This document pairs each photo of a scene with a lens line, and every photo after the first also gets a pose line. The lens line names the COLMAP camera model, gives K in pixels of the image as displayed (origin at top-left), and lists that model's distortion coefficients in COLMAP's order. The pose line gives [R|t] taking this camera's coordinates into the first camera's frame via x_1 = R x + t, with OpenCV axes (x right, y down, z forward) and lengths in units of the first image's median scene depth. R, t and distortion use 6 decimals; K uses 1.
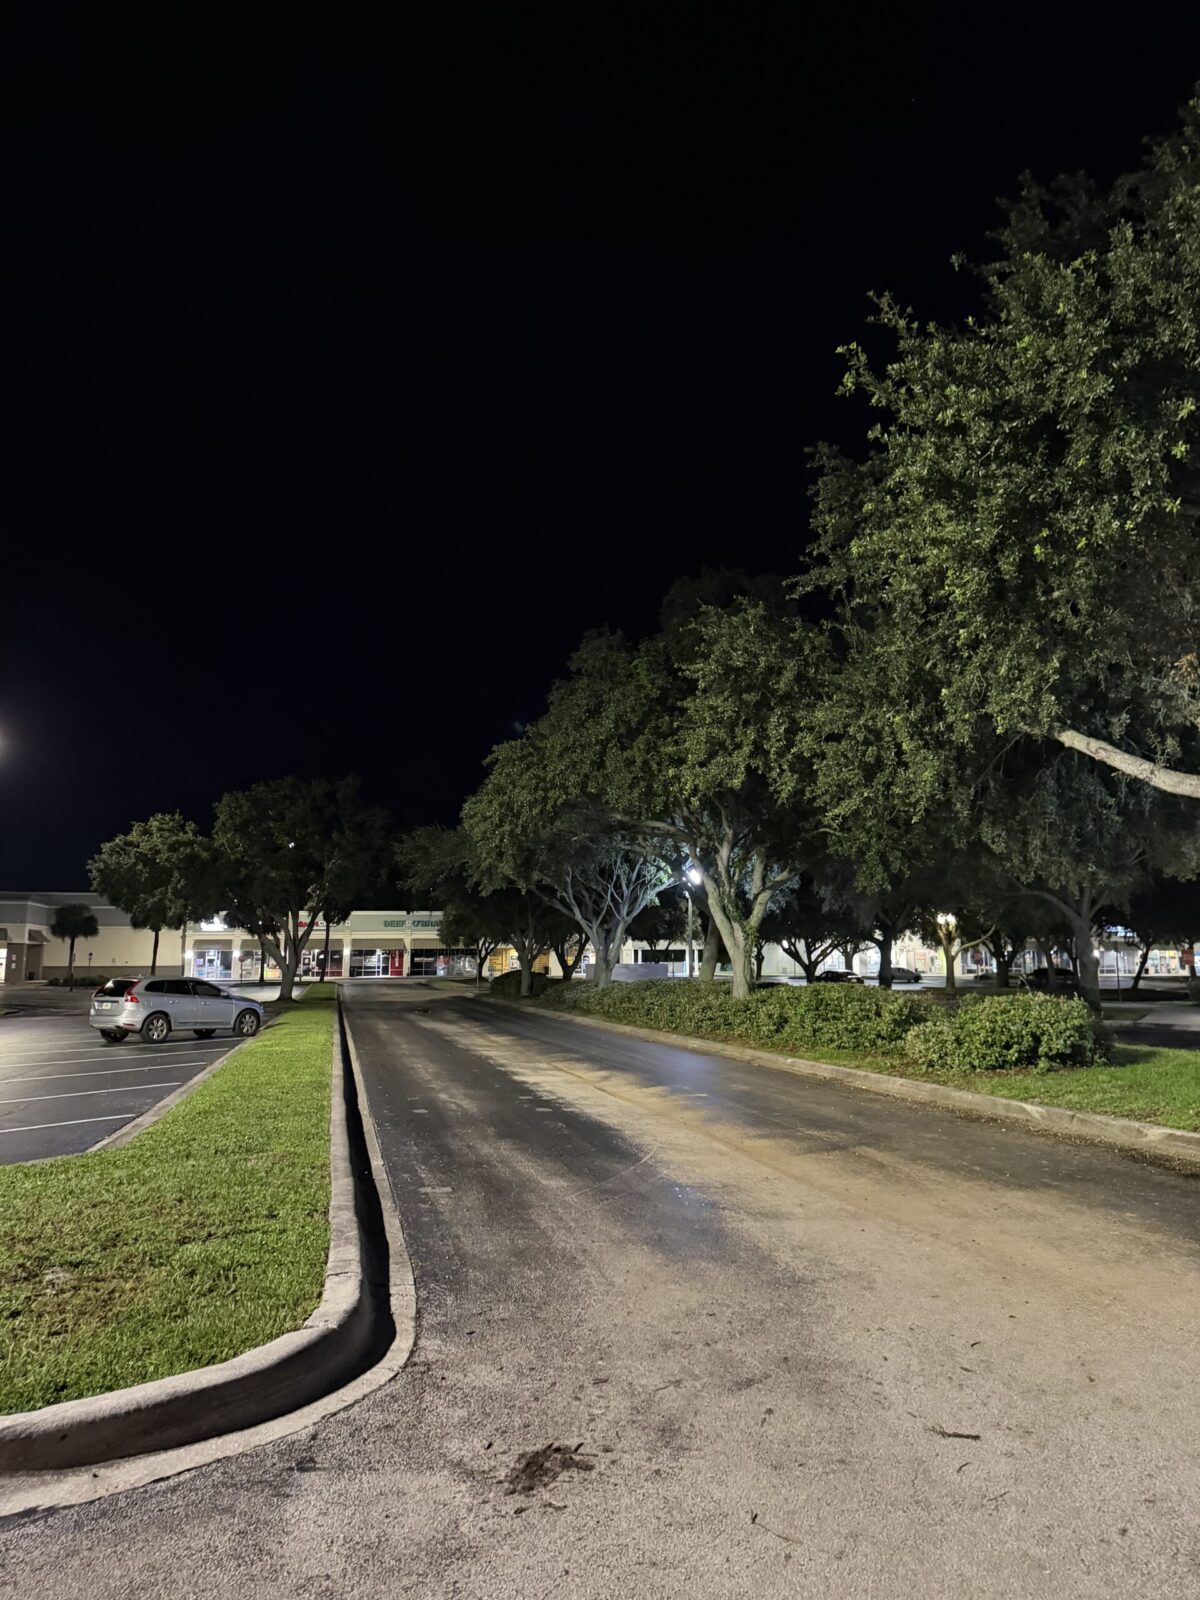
lens RADIAL K [[1115.5, 0, 606.9], [0, 1115.5, 793.0], [0, 0, 1]] dist [0.167445, -0.308846]
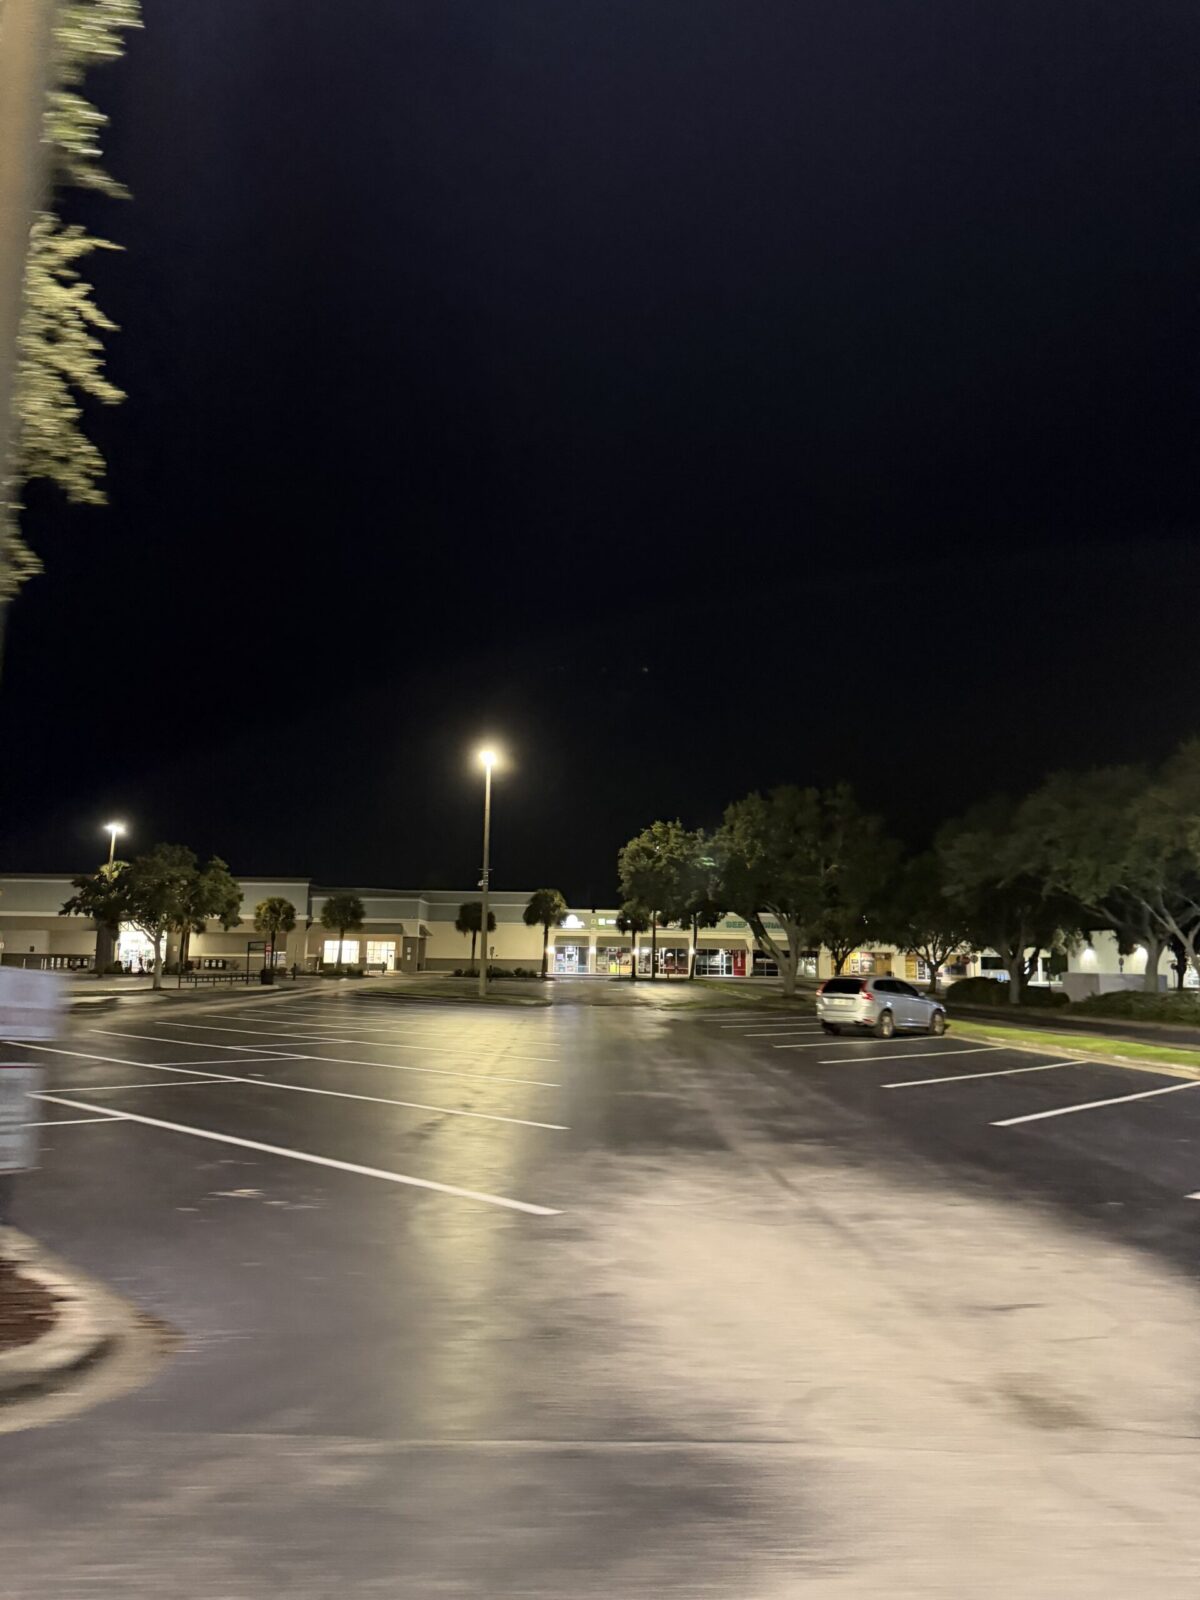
lens RADIAL K [[1115.5, 0, 606.9], [0, 1115.5, 793.0], [0, 0, 1]] dist [0.167445, -0.308846]
pose [[0.982593, -0.008514, -0.185578, -0.735978], [0.008414, 0.999964, -0.001327, -0.022569], [0.185583, -0.000257, 0.982629, -0.169641]]
